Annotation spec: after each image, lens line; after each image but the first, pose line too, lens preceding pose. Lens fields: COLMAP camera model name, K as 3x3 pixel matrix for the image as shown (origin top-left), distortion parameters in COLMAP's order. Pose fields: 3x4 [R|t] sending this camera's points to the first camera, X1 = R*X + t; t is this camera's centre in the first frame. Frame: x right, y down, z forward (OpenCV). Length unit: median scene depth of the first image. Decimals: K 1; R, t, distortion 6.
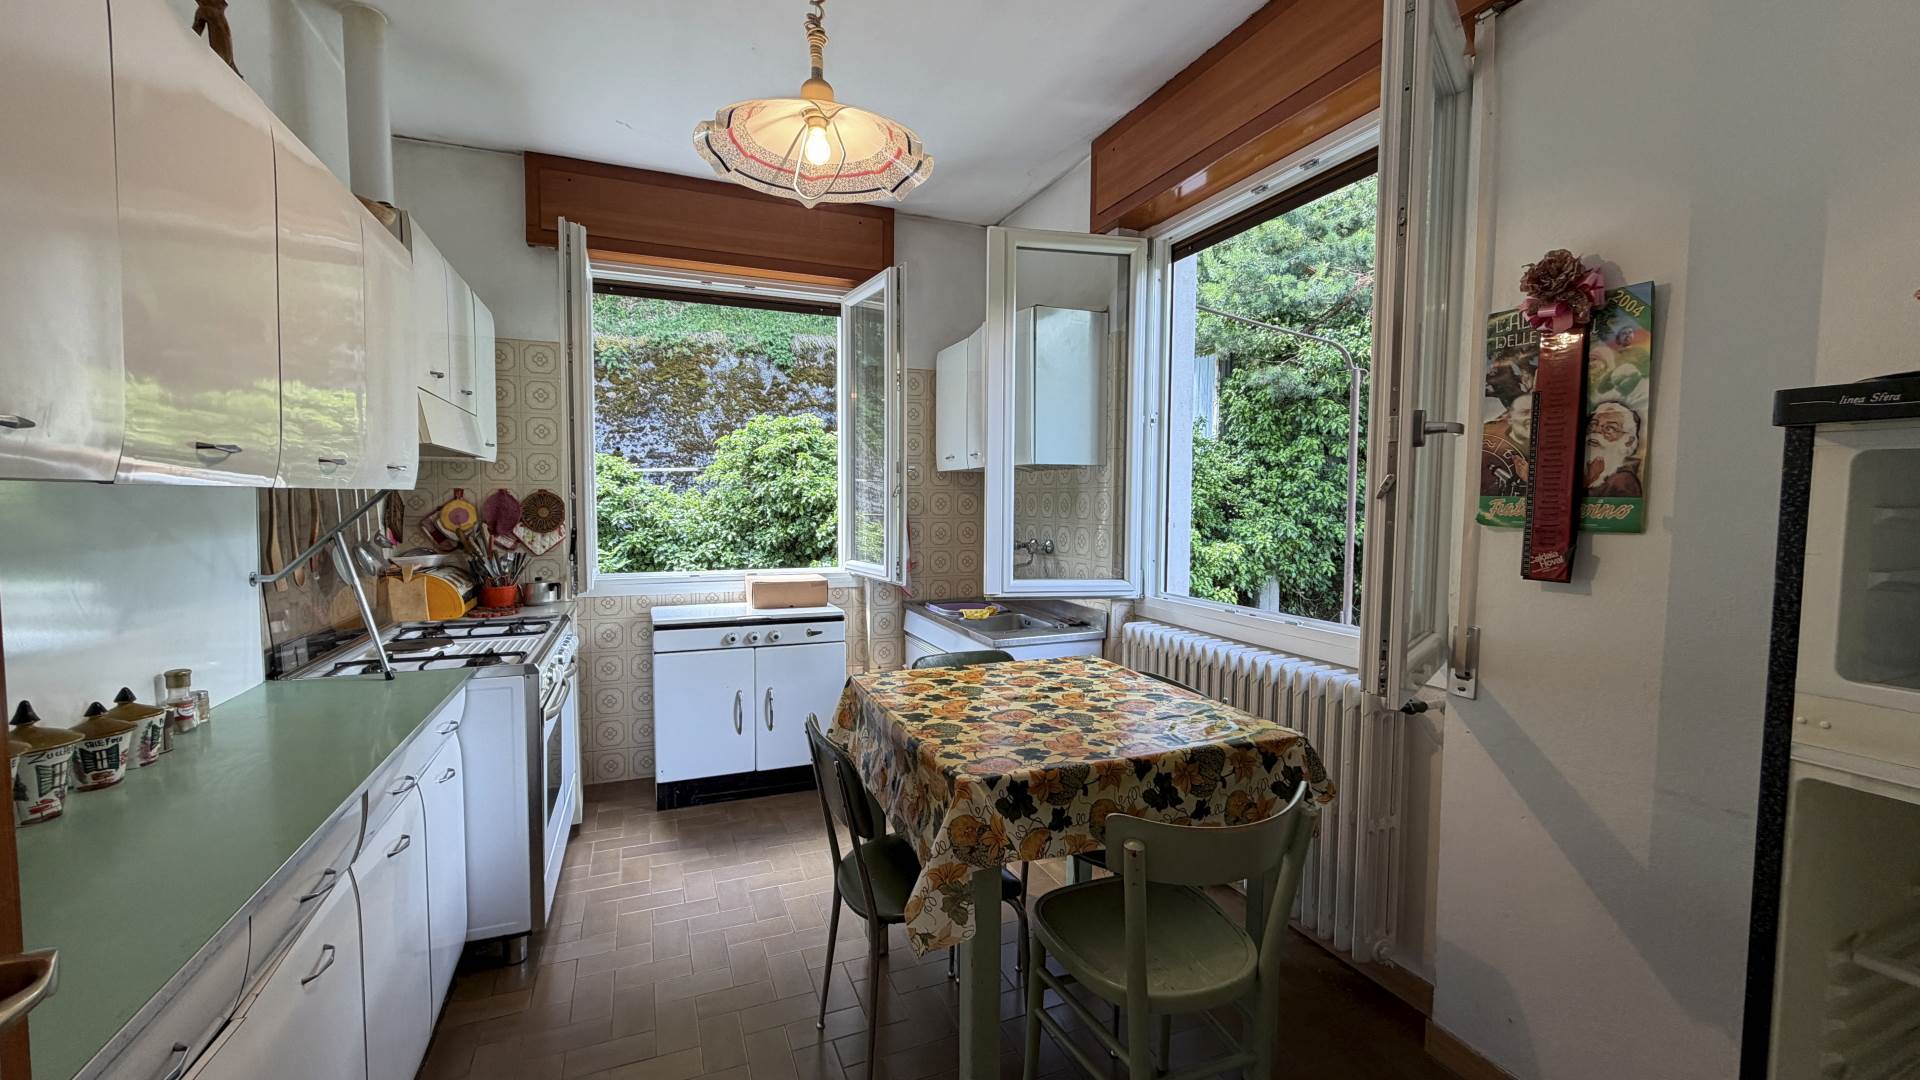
lens RADIAL K [[763.6, 0, 946.6], [0, 763.6, 531.1], [0, 0, 1]] dist [-0.000075, 0.000393]
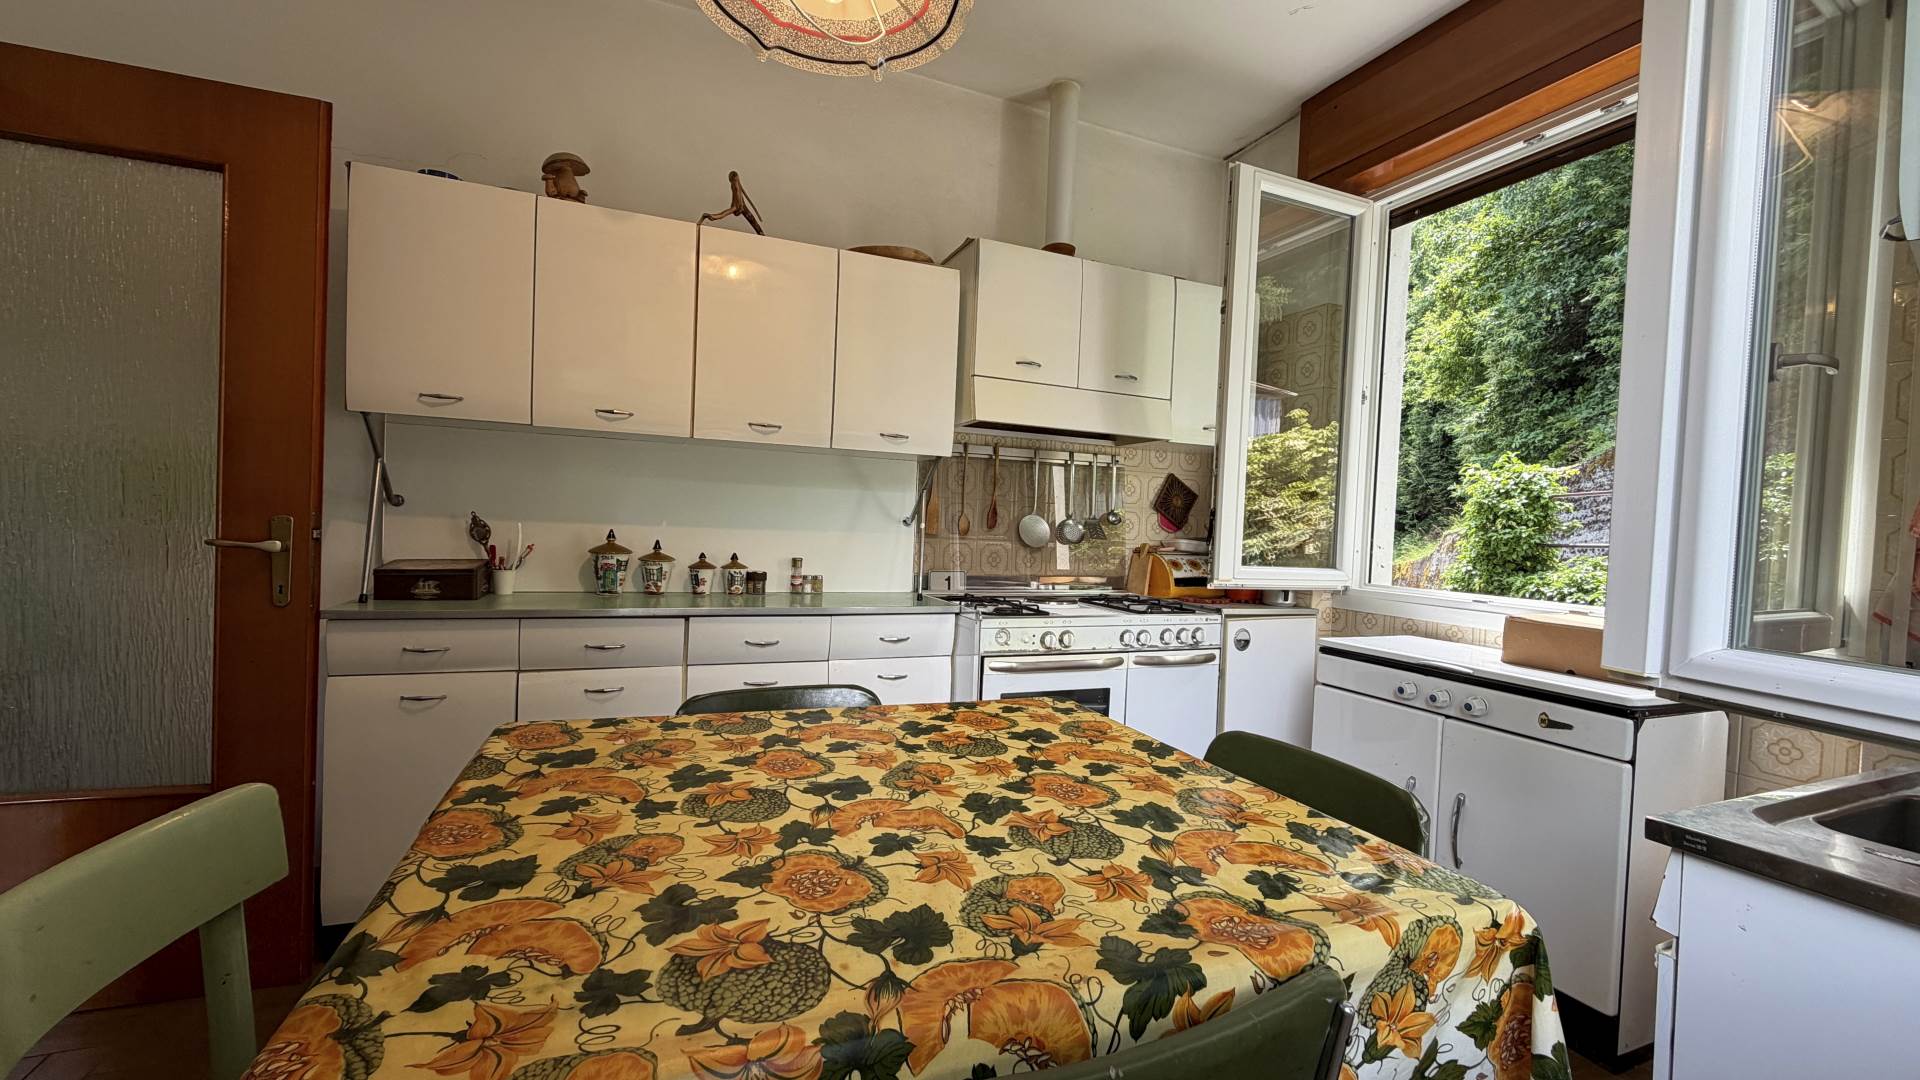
lens RADIAL K [[763.6, 0, 948.5], [0, 763.6, 540.6], [0, 0, 1]] dist [-0.000075, 0.000393]
pose [[0.013865, 0.017727, -0.999747, 0.563065], [-0.085817, 0.996175, 0.016474, 0.065596], [0.996214, 0.085567, 0.015333, 1.002776]]
